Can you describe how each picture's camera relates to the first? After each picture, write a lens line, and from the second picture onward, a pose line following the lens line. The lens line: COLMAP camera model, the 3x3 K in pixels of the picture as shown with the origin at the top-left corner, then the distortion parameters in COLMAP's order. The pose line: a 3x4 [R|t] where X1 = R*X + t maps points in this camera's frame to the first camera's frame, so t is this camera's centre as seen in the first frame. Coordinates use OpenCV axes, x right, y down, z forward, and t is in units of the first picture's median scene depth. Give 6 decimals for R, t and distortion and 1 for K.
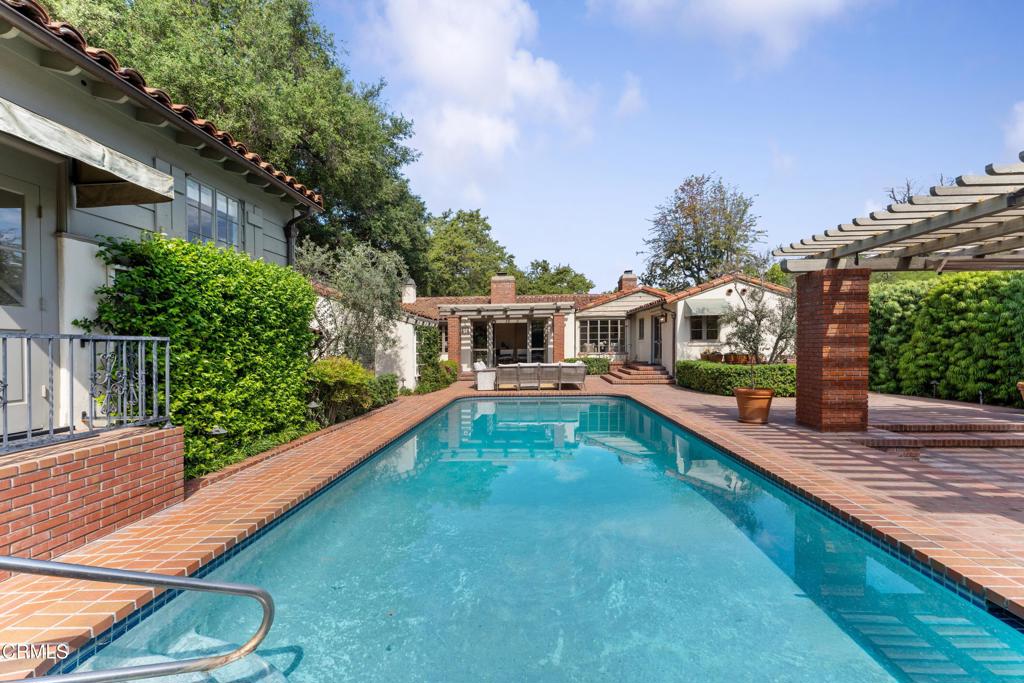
lens RADIAL K [[420.7, 0, 516.4], [0, 420.7, 350.1], [0, 0, 1]] dist [0.000323, 0.000062]
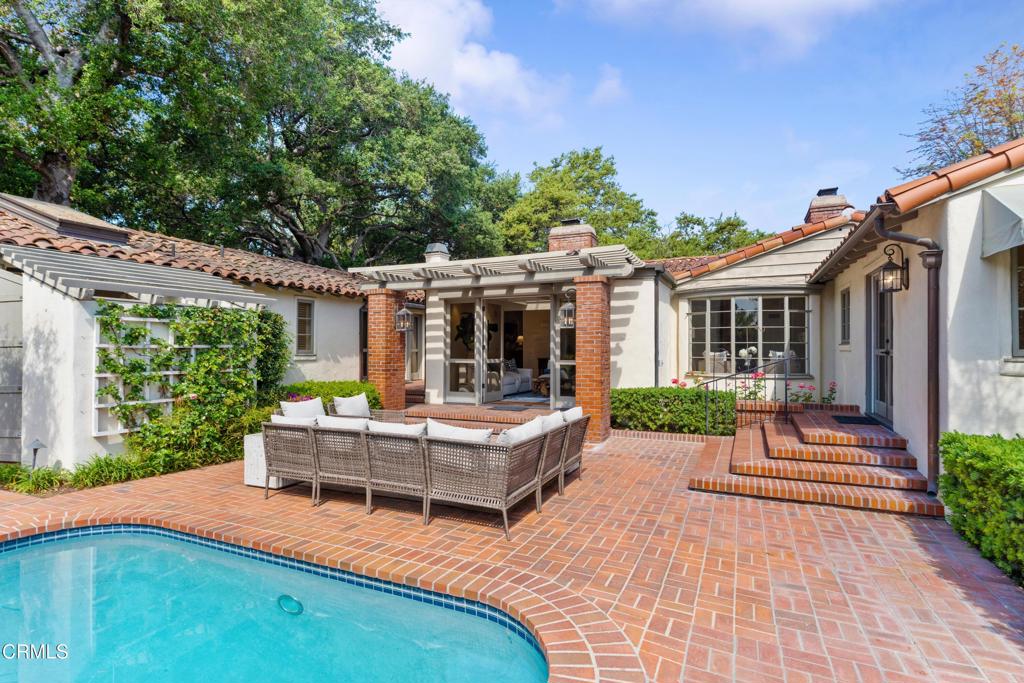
lens RADIAL K [[513.3, 0, 513.4], [0, 513.3, 337.0], [0, 0, 1]] dist [-0.003039, -0.000206]
pose [[0.932569, 0.006064, -0.360940, 0.250705], [-0.017554, 0.999438, -0.028565, -0.017949], [0.360564, 0.032975, 0.932151, 0.621698]]
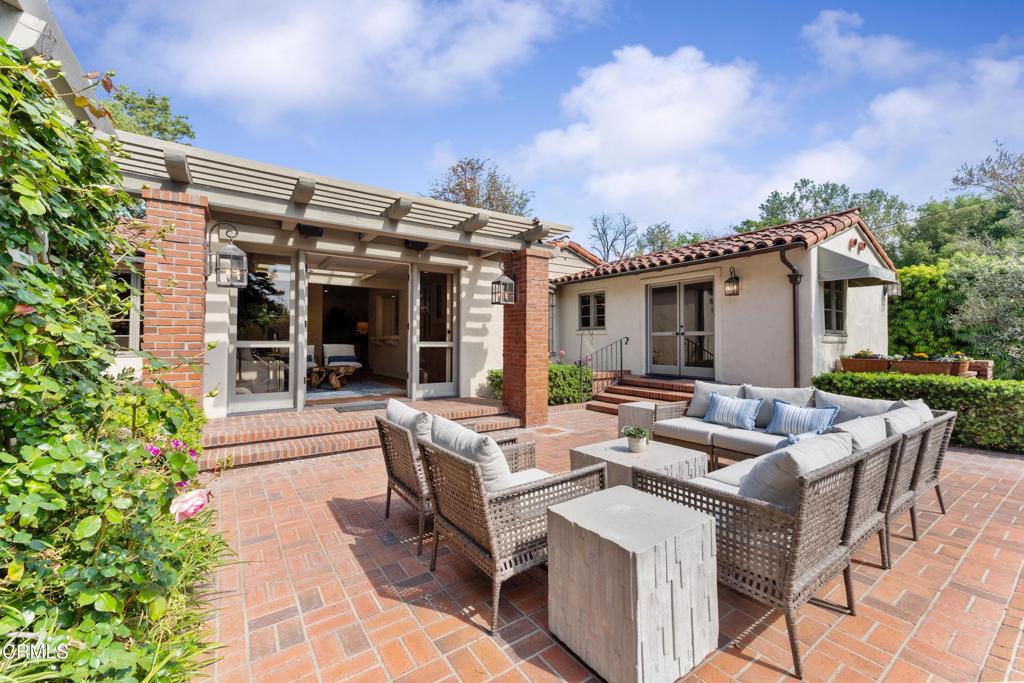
lens RADIAL K [[421.4, 0, 535.0], [0, 421.4, 340.8], [0, 0, 1]] dist [0.000032, 0.000005]
pose [[0.774667, 0.015708, 0.632175, -0.173180], [-0.005377, 0.999819, -0.018253, 0.000535], [-0.632347, 0.010741, 0.774611, 0.850274]]
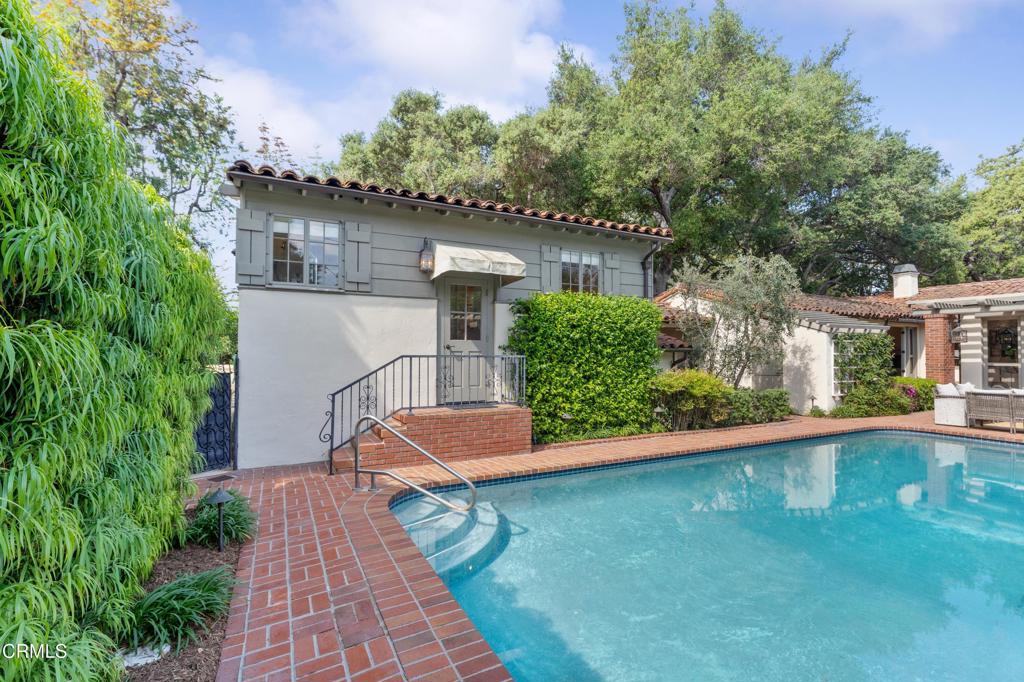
lens RADIAL K [[468.4, 0, 512.0], [0, 468.4, 341.0], [0, 0, 1]] dist [-0.004845, -0.000700]
pose [[0.492266, -0.013443, -0.870341, 0.219817], [-0.014636, 0.999612, -0.023718, -0.011640], [0.870322, 0.024413, 0.491878, 0.001237]]
